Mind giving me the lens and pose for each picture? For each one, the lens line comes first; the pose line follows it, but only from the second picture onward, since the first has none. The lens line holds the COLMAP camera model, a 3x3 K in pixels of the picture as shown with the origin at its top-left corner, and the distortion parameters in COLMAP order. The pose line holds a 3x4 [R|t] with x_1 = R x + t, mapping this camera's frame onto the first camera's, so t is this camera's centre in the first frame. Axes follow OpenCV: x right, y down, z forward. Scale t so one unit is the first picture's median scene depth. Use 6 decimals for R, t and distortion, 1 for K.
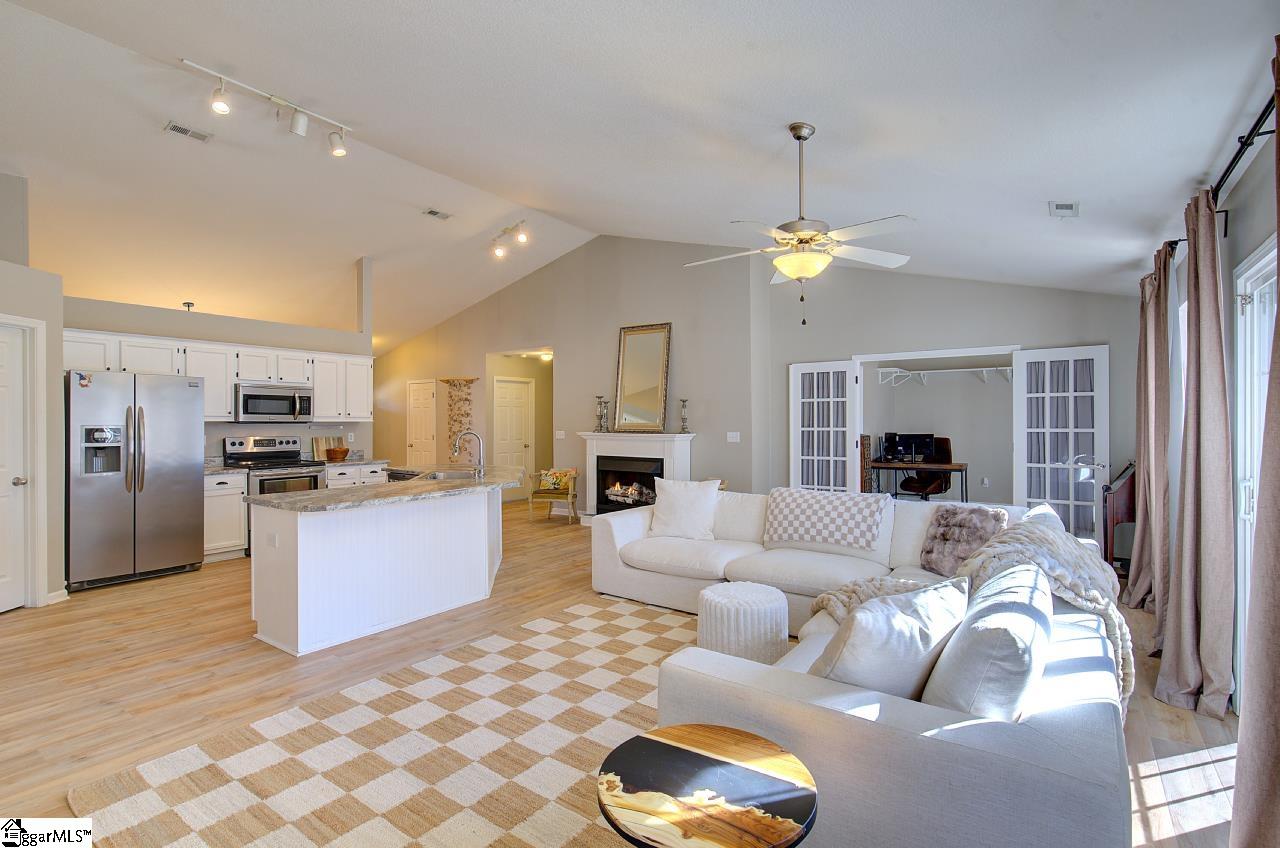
lens RADIAL K [[601.4, 0, 642.5], [0, 601.4, 422.7], [0, 0, 1]] dist [0.000710, -0.000040]
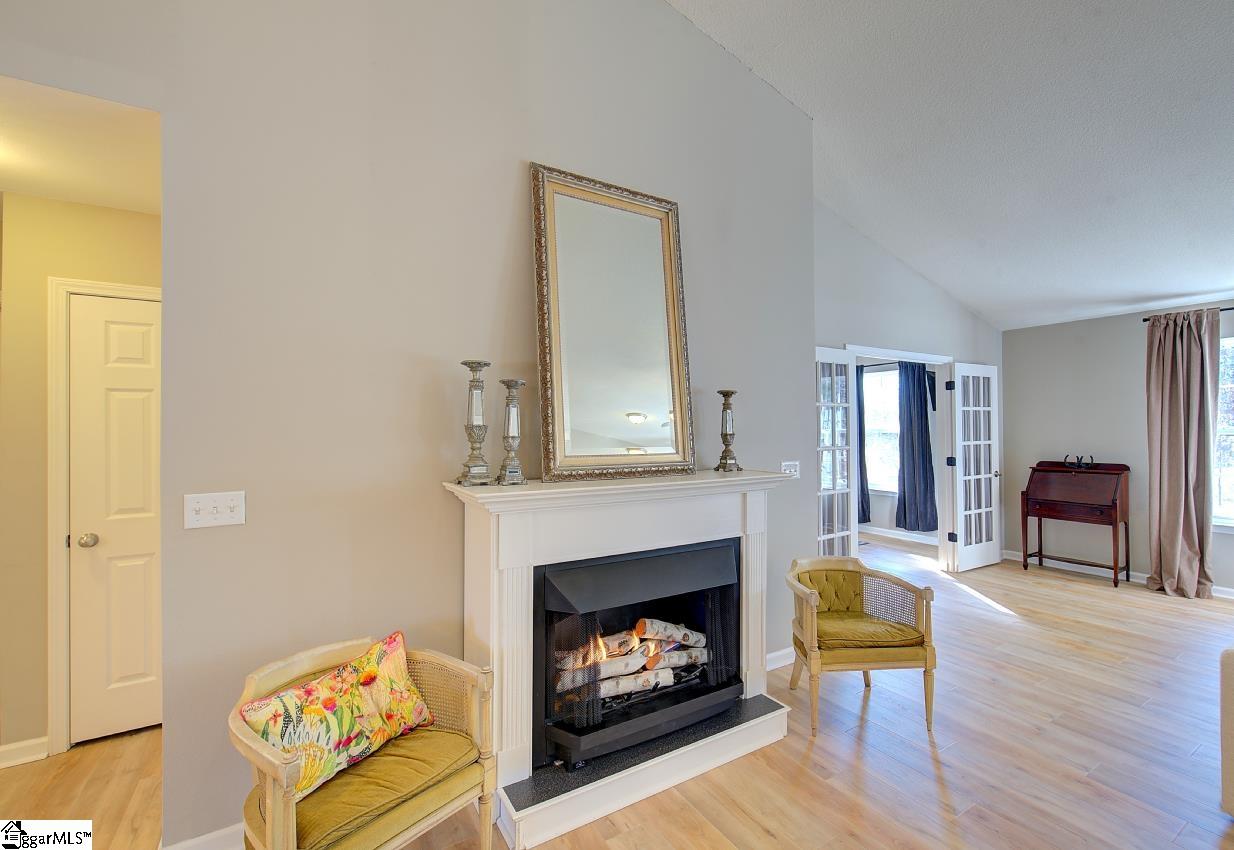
lens RADIAL K [[542.2, 0, 636.3], [0, 542.2, 426.4], [0, 0, 1]] dist [0.002842, -0.000616]
pose [[0.384898, 0.002811, 0.922955, -0.304858], [0.007607, 0.999952, -0.006218, -0.010721], [-0.922928, 0.009415, 0.384858, 0.879074]]
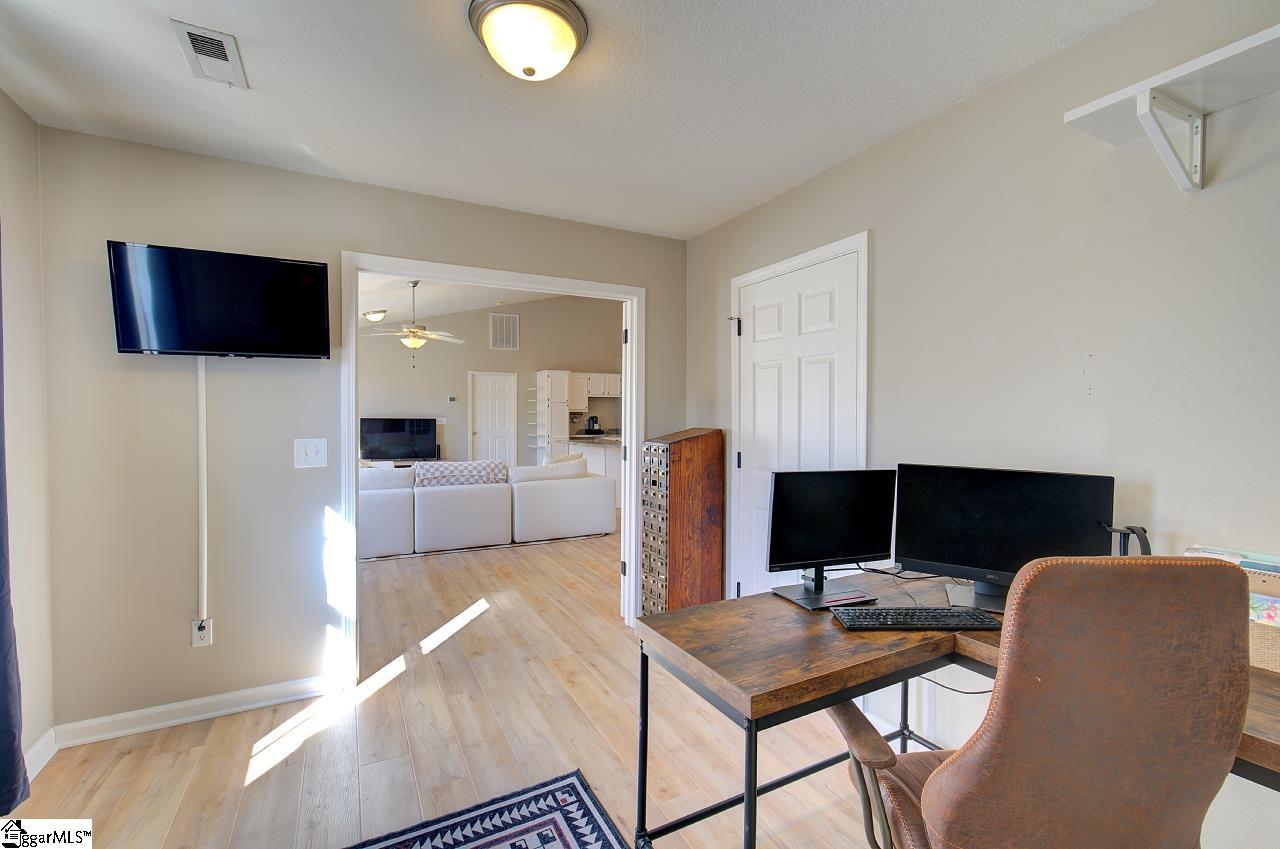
lens RADIAL K [[547.4, 0, 623.4], [0, 547.4, 426.1], [0, 0, 1]] dist [0.003900, -0.000759]
pose [[-0.463949, 0.023210, -0.885558, 0.710165], [-0.007247, 0.999524, 0.029994, -0.002909], [0.885832, 0.020333, -0.463560, 1.092587]]
